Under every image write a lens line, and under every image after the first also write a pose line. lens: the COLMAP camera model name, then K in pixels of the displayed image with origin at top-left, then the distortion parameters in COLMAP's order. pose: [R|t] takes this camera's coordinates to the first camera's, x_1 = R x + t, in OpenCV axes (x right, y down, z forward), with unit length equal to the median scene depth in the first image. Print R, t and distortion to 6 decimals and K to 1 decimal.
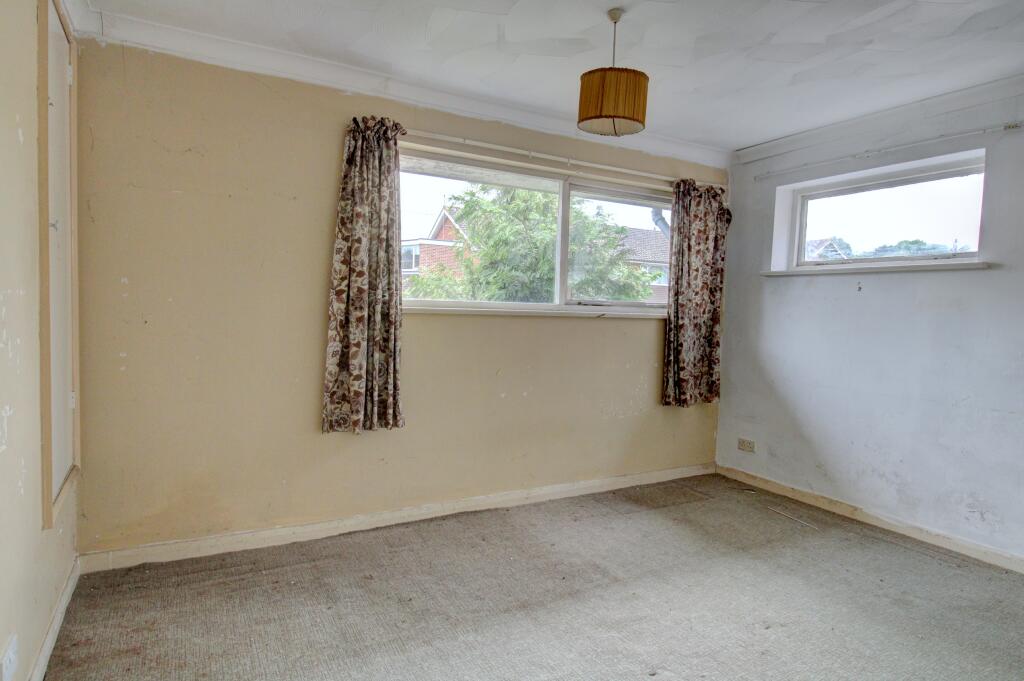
lens RADIAL K [[585.4, 0, 512.5], [0, 585.4, 339.4], [0, 0, 1]] dist [0.008553, -0.005649]
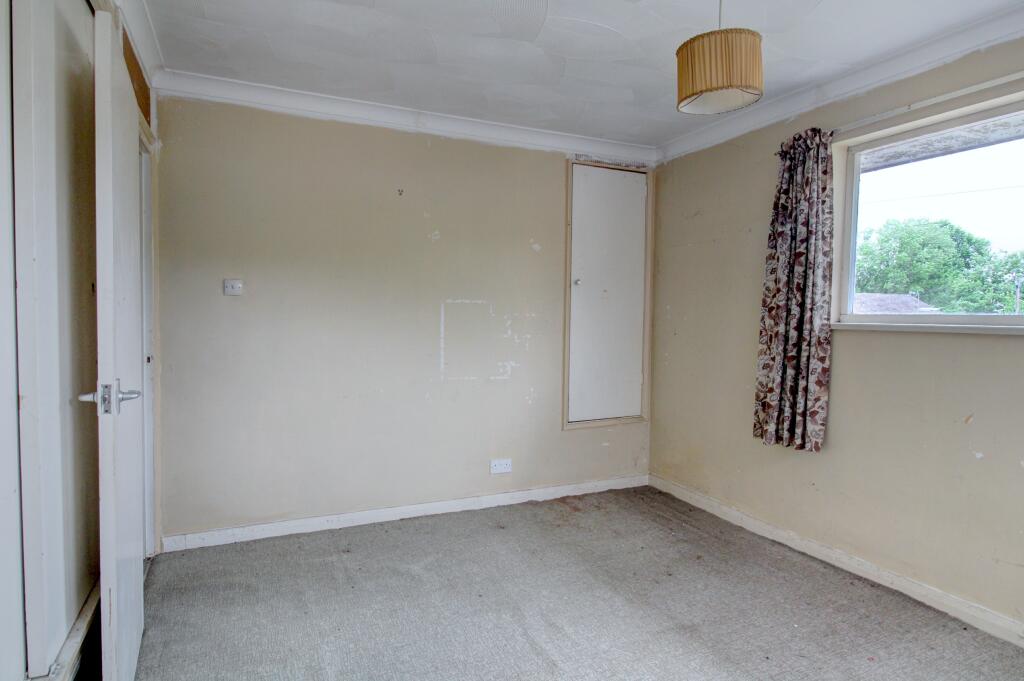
lens RADIAL K [[585.4, 0, 513.8], [0, 585.4, 339.9], [0, 0, 1]] dist [0.008553, -0.005649]
pose [[-0.077175, 0.015225, -0.996901, 0.801604], [-0.067507, 0.997509, 0.020460, -0.014751], [0.994730, 0.068877, -0.075955, 0.610846]]
